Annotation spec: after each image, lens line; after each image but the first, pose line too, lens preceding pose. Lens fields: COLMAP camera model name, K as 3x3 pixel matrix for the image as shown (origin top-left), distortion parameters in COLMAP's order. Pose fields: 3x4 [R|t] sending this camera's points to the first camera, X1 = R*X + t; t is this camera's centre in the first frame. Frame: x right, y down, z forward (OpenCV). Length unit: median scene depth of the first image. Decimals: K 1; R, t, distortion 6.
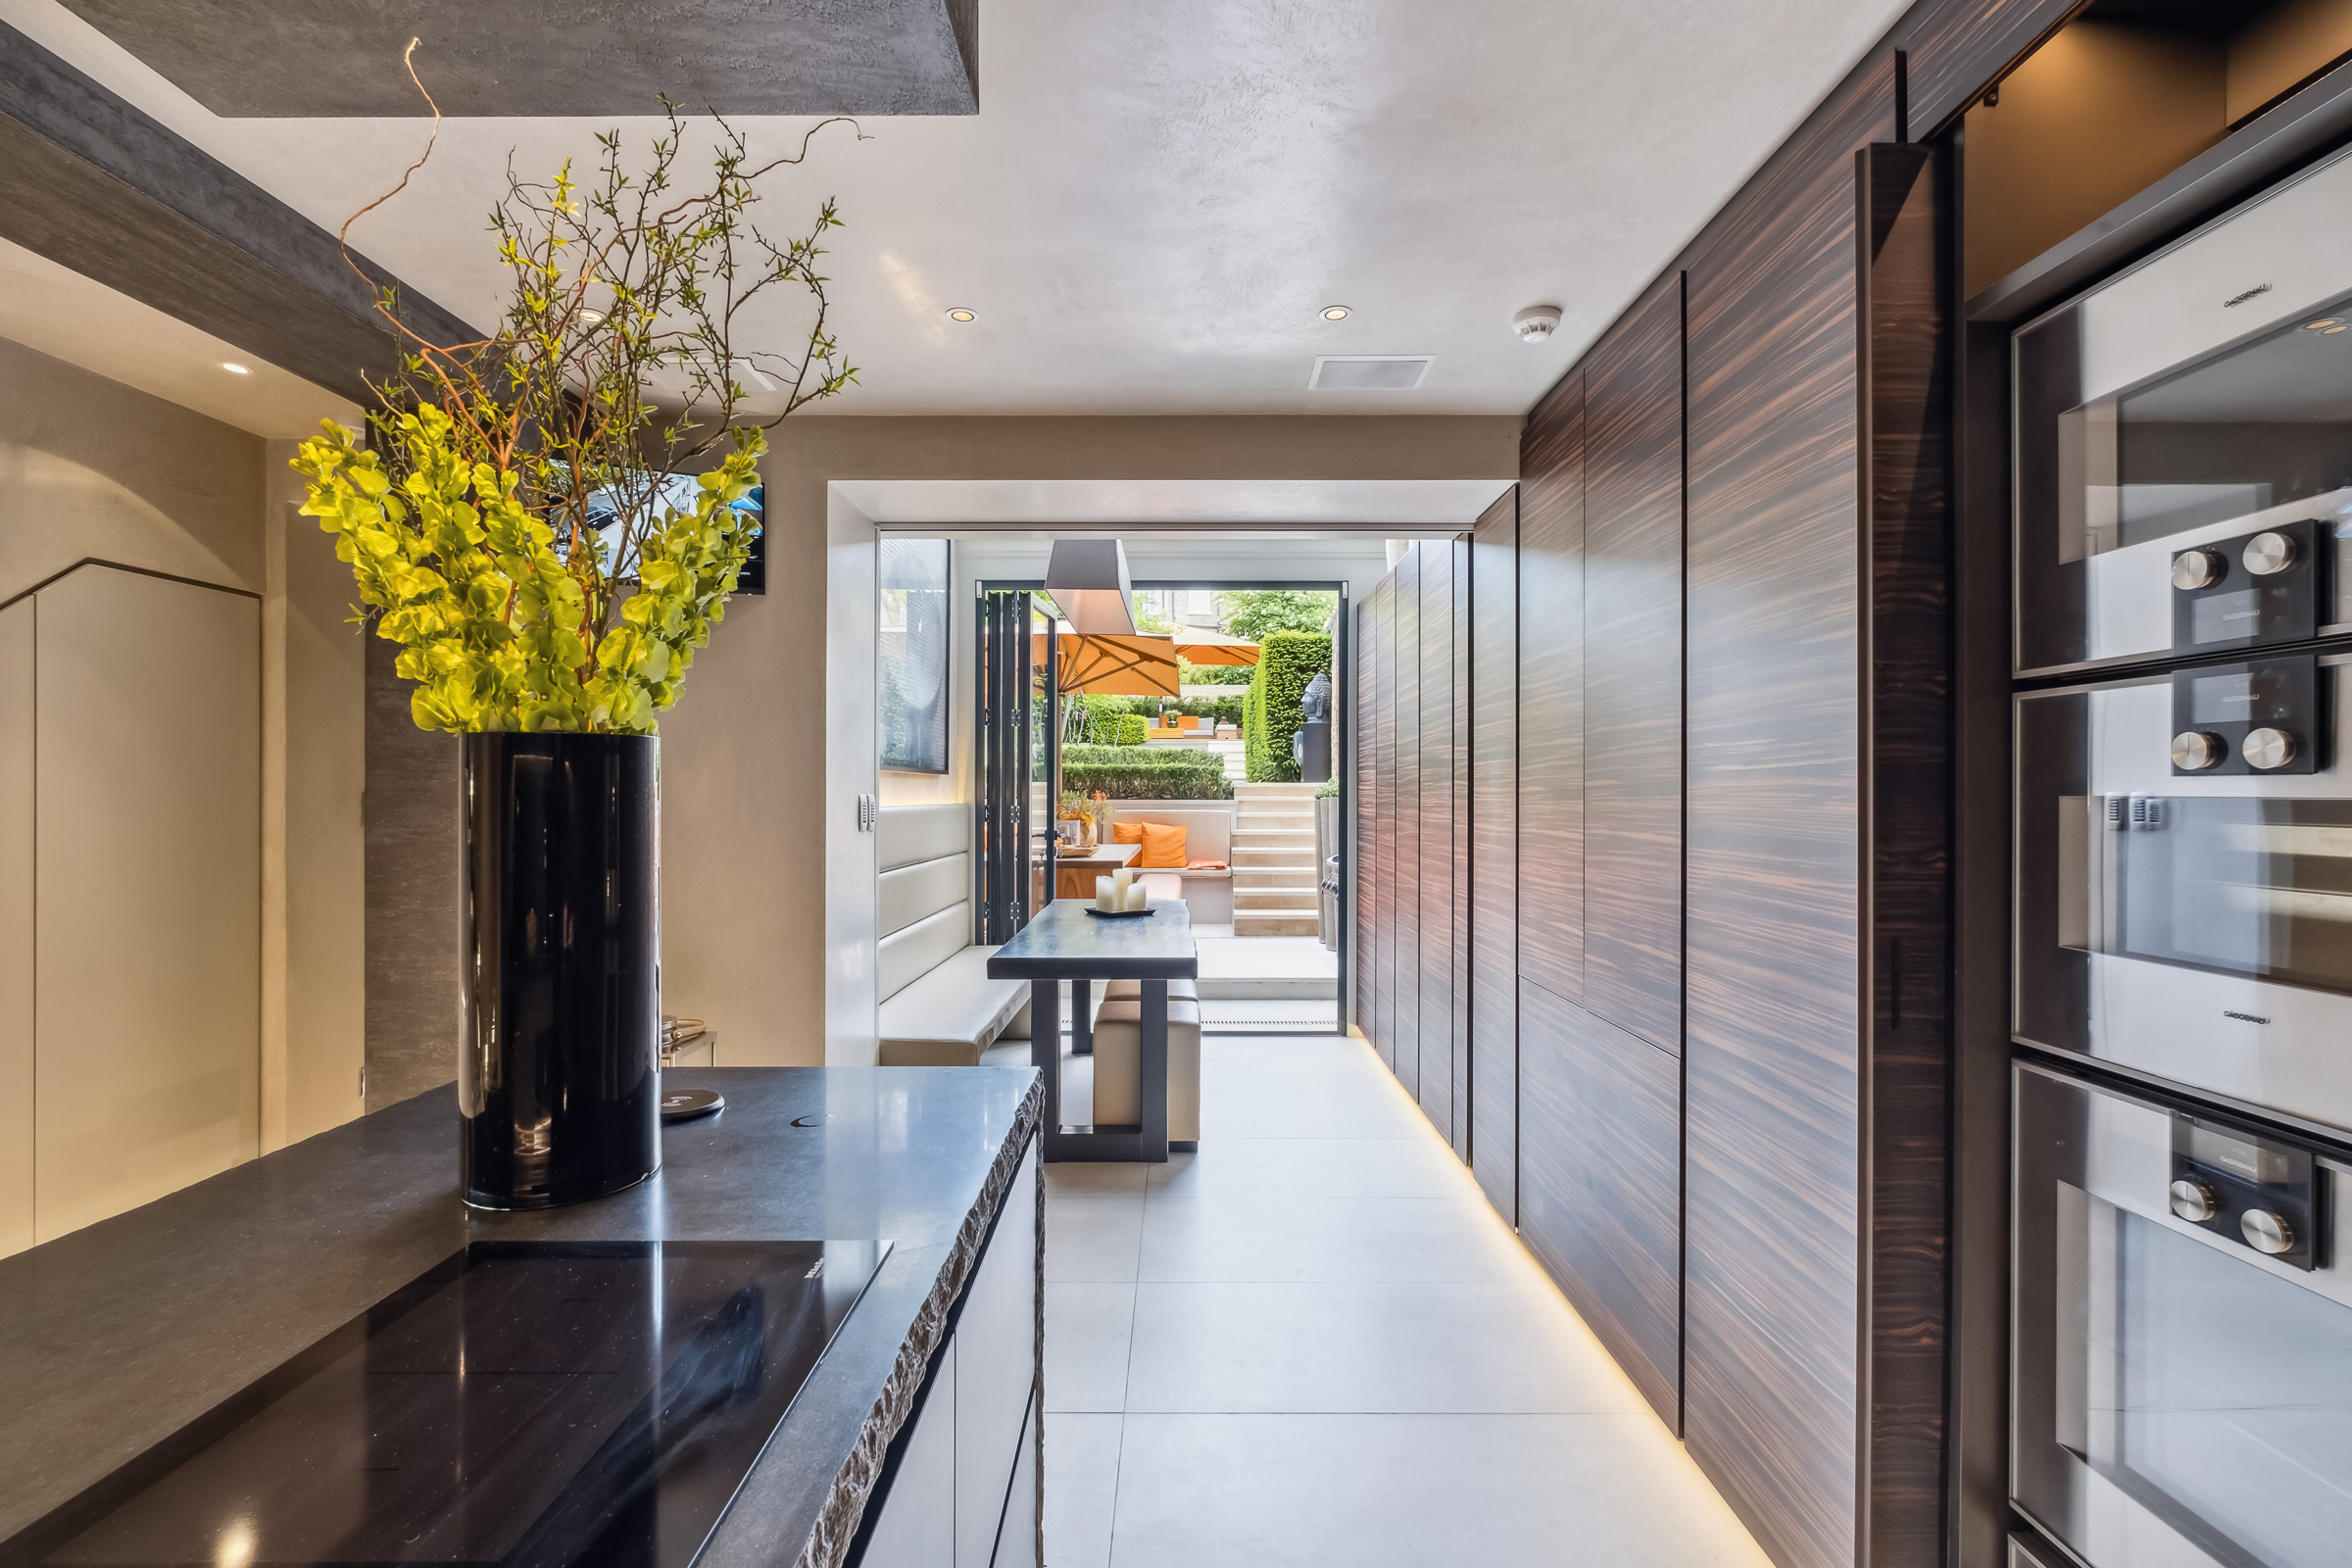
lens RADIAL K [[1044.3, 0, 1185.9], [0, 1044.3, 795.3], [0, 0, 1]] dist [-0.008628, -0.000106]
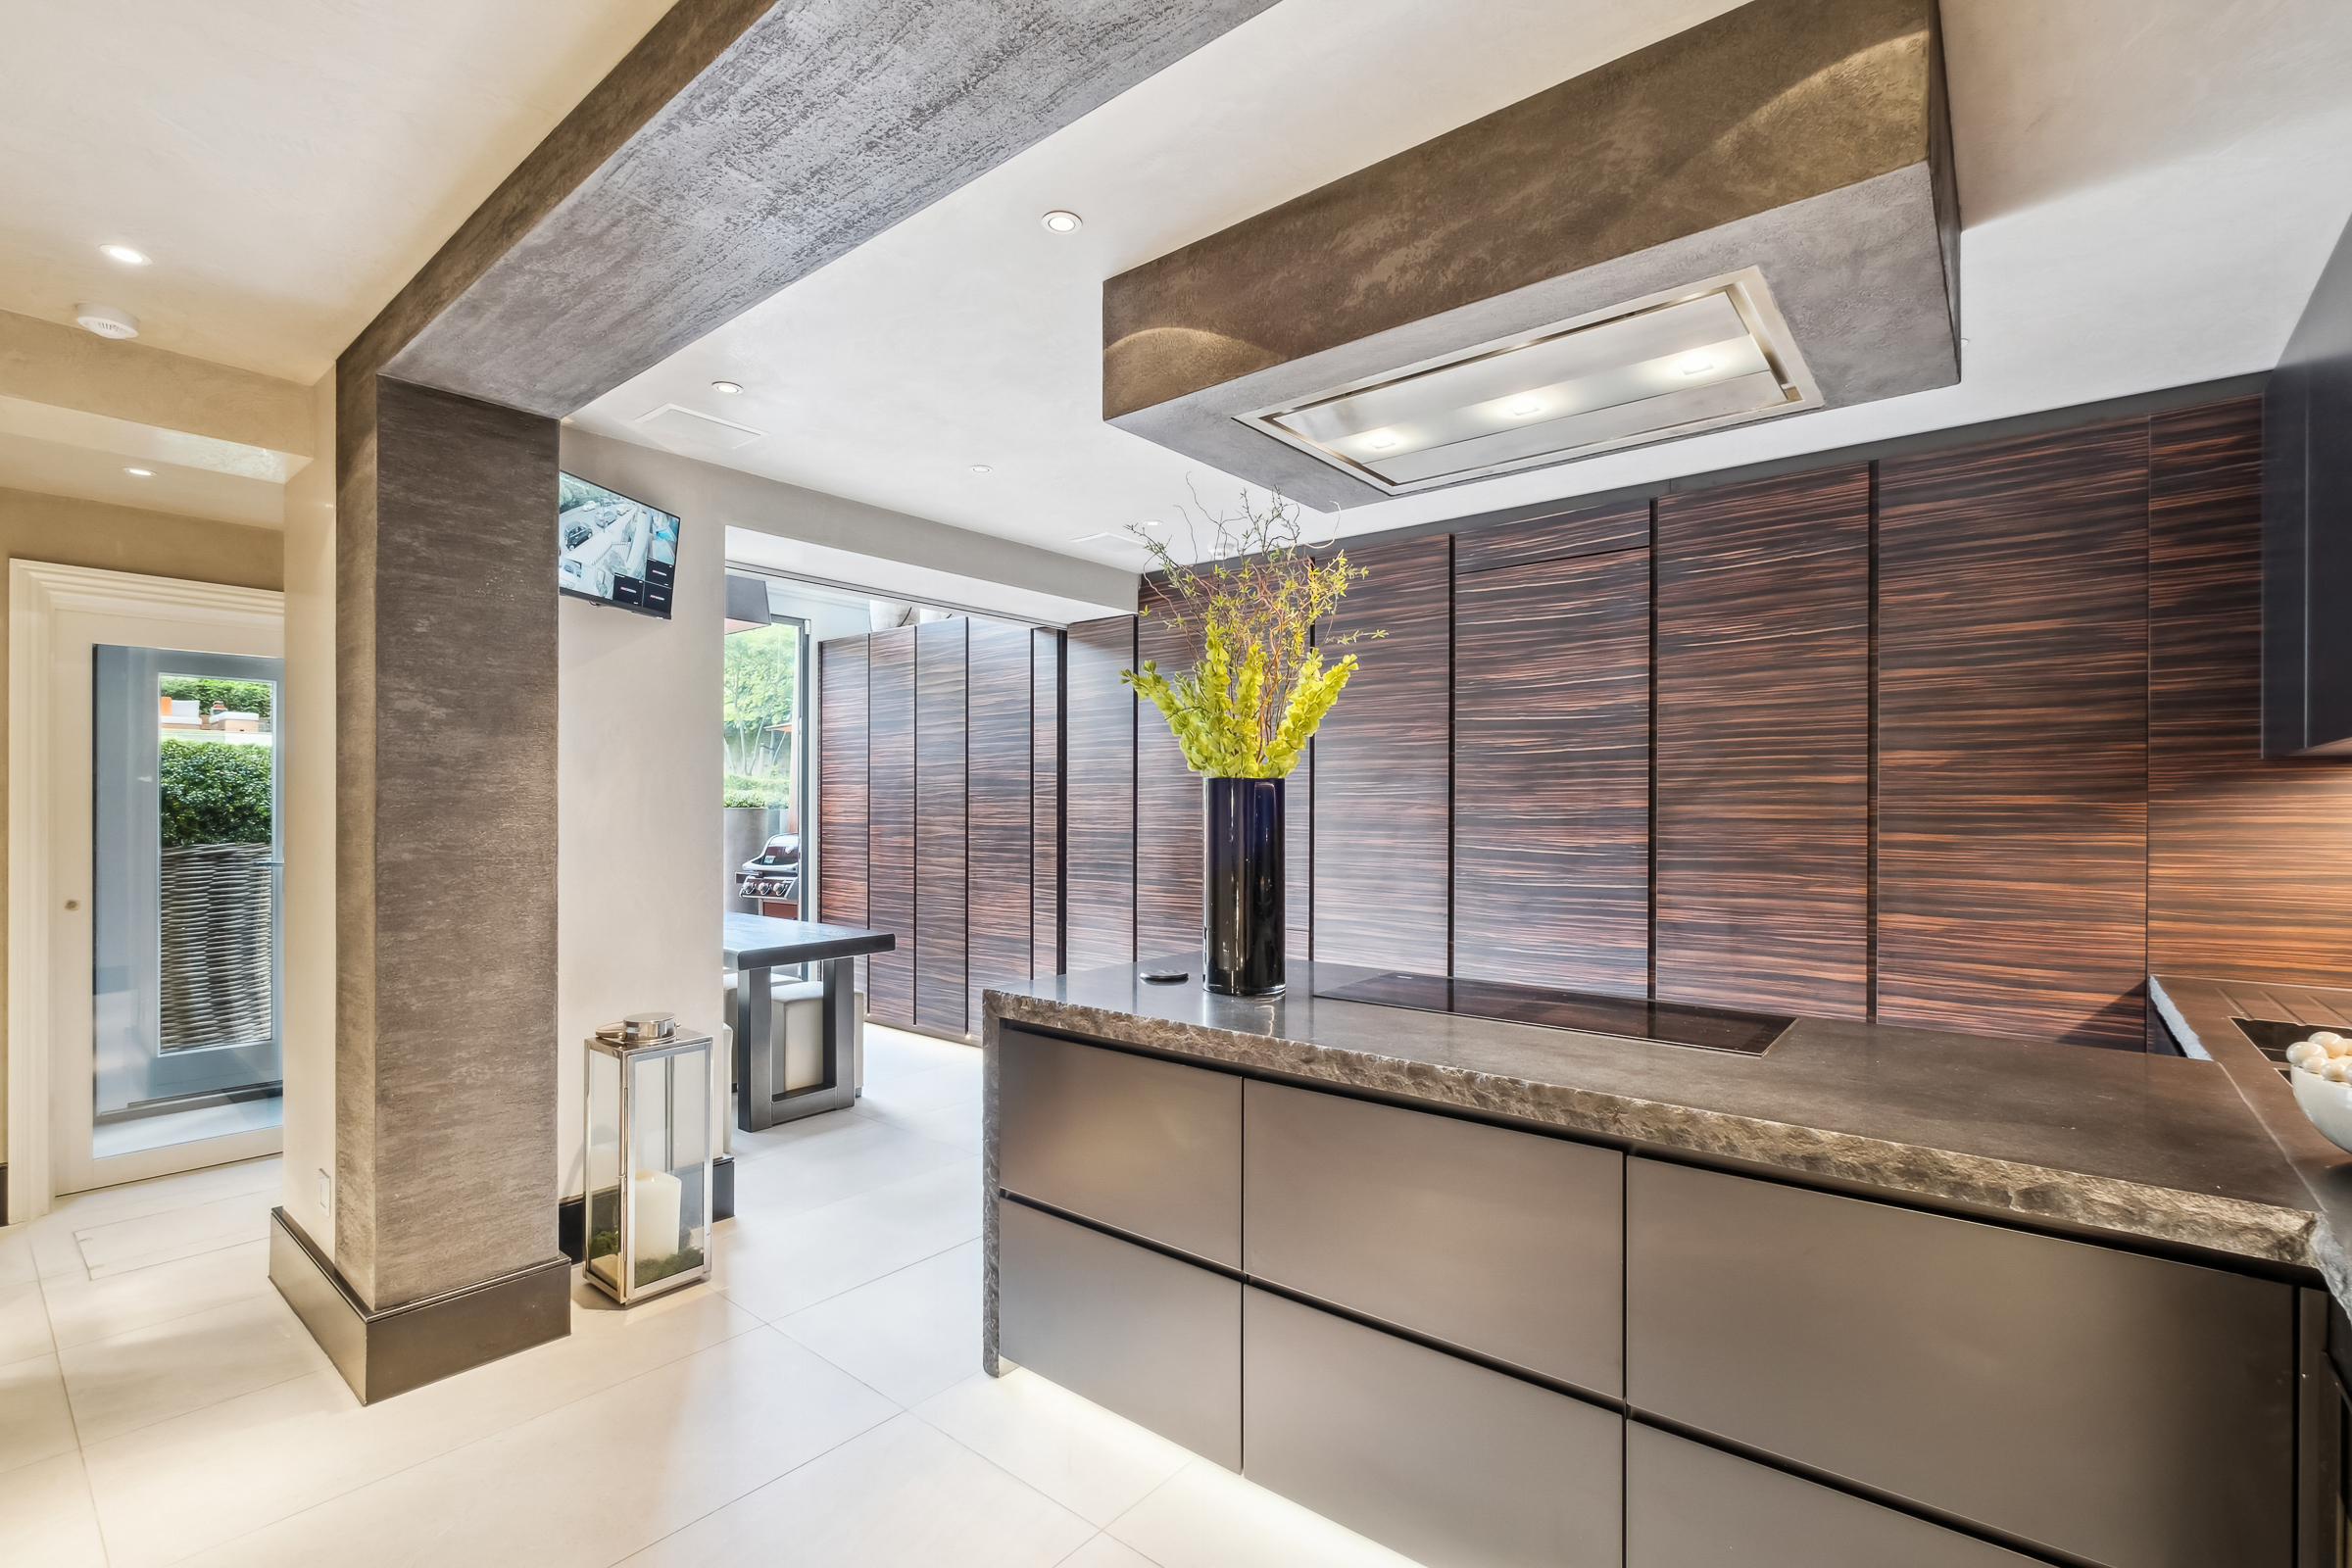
lens RADIAL K [[1044.3, 0, 1187.7], [0, 1044.3, 797.2], [0, 0, 1]] dist [-0.008628, -0.000106]
pose [[0.627500, 0.005848, 0.778595, -0.291763], [0.000196, 0.999971, -0.007669, -0.000376], [-0.778616, 0.004965, 0.627480, -0.029693]]
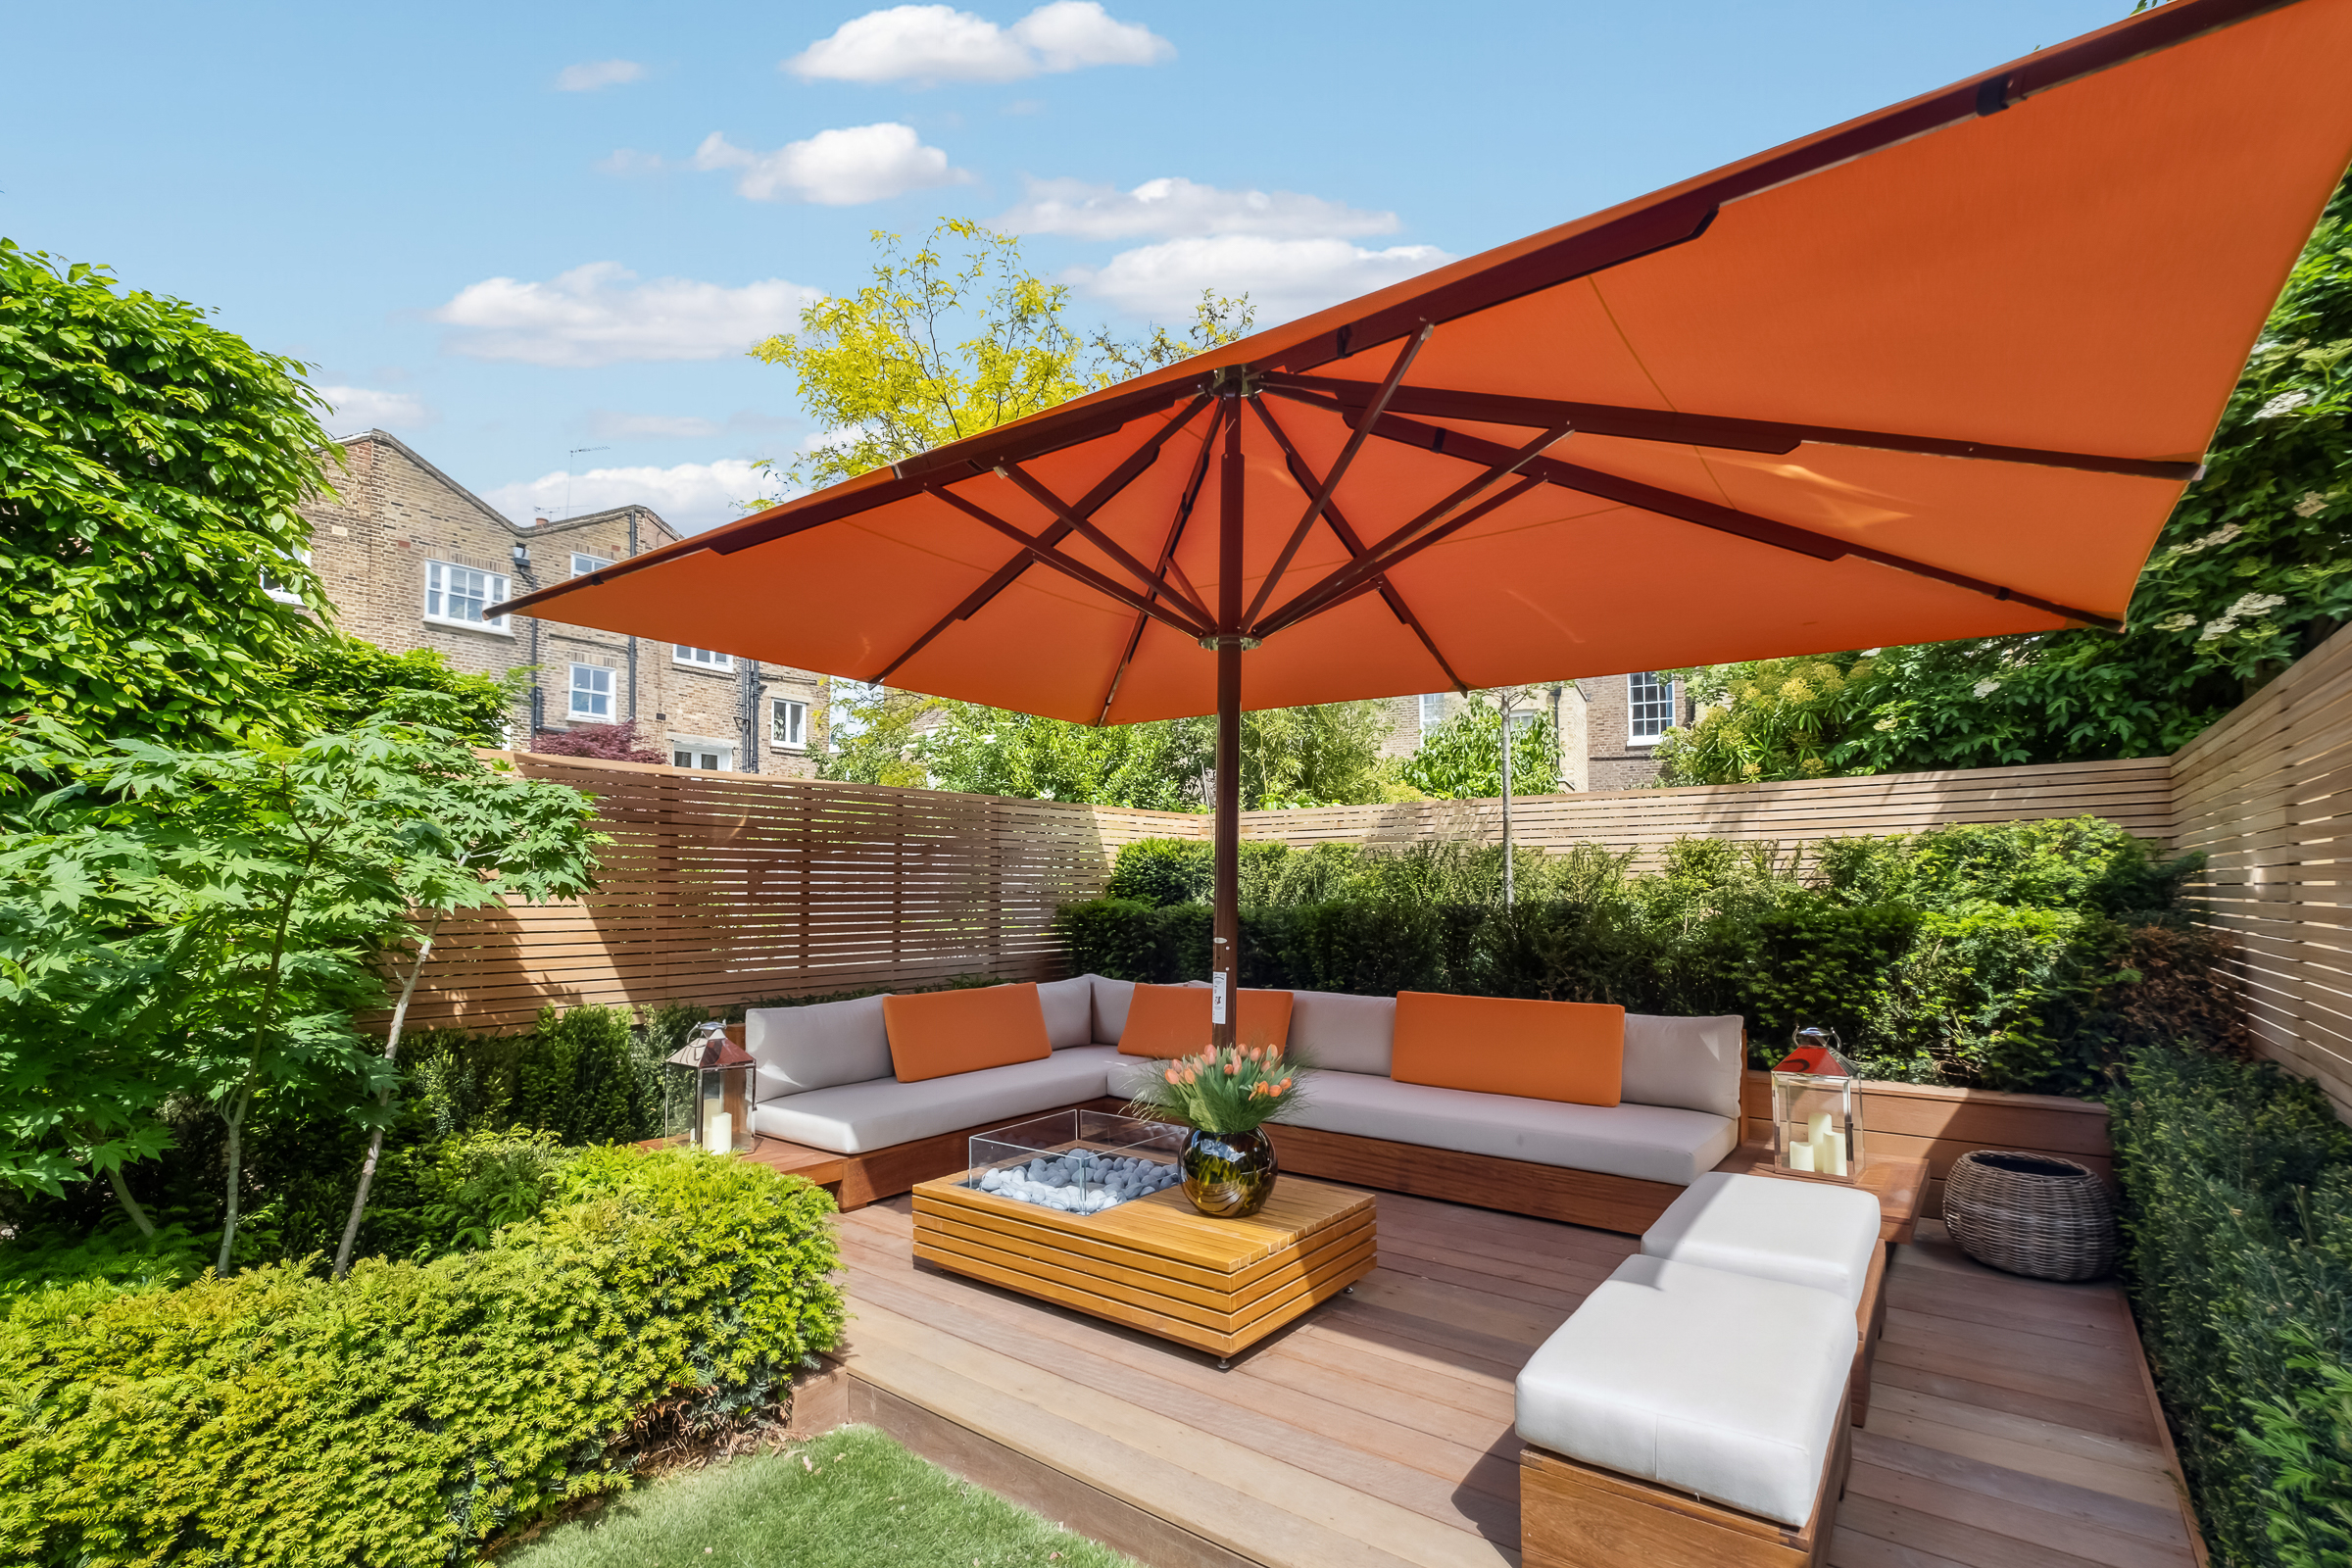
lens RADIAL K [[1044.3, 0, 1223.4], [0, 1044.3, 825.0], [0, 0, 1]] dist [-0.008628, -0.000106]
pose [[0.813167, -0.040124, -0.580646, 0.152539], [0.003604, 0.997949, -0.063914, -0.263834], [0.582019, 0.049880, 0.811644, 2.420137]]
